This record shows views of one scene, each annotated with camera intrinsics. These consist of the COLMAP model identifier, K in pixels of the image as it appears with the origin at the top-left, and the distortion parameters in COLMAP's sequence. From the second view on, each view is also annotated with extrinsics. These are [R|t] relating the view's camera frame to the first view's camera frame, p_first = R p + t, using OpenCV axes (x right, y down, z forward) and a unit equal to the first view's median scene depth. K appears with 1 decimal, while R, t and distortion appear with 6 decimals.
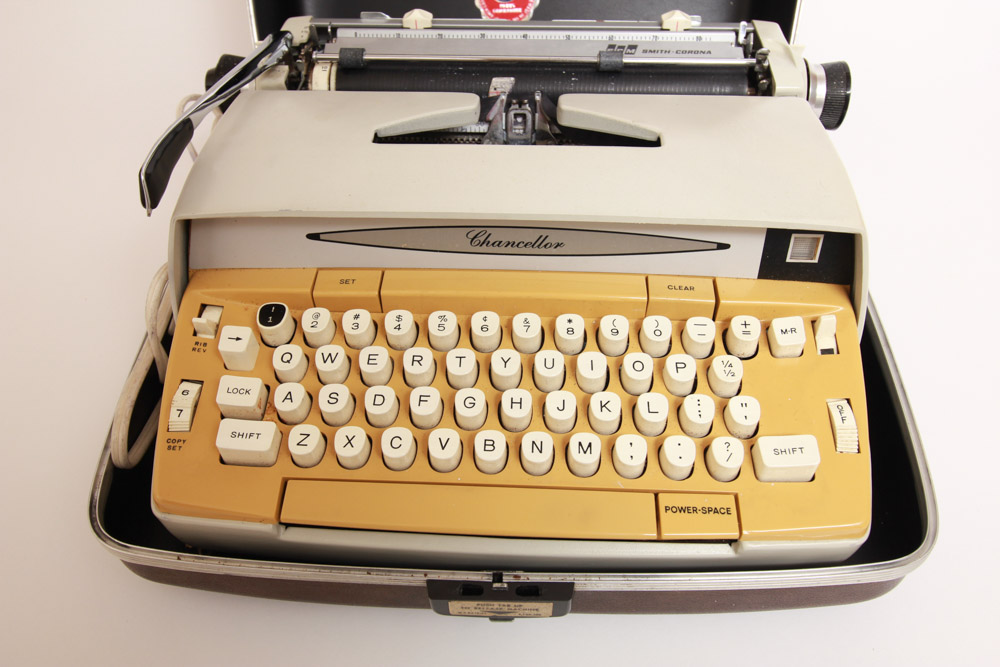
lens RADIAL K [[792.2, 0, 500.7], [0, 792.2, 321.1], [0, 0, 1]] dist [0.010721, 0.001818]
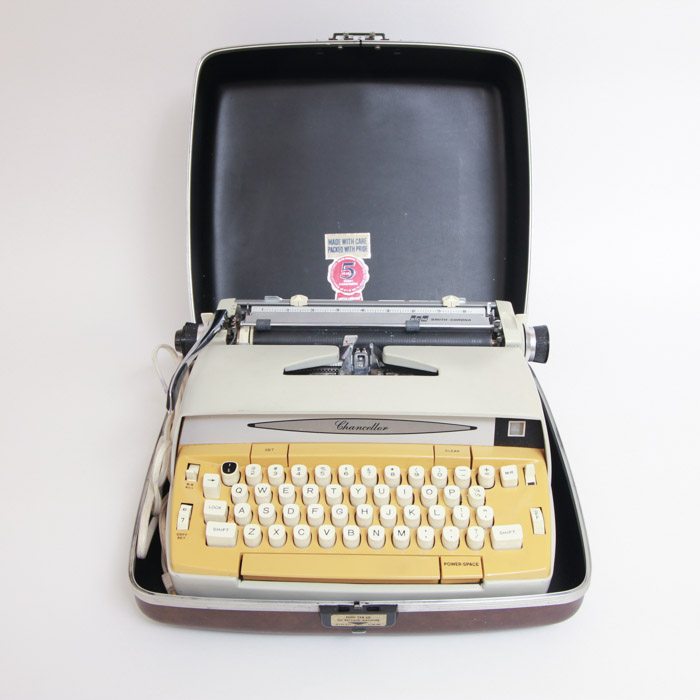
lens RADIAL K [[810.9, 0, 350.0], [0, 810.9, 350.0], [0, 0, 1]] dist [0.003921, 0.003856]
pose [[0.999555, -0.006985, 0.029005, -0.063624], [0.013366, 0.974030, -0.226022, 0.154938], [-0.026673, 0.226309, 0.973690, -0.895406]]
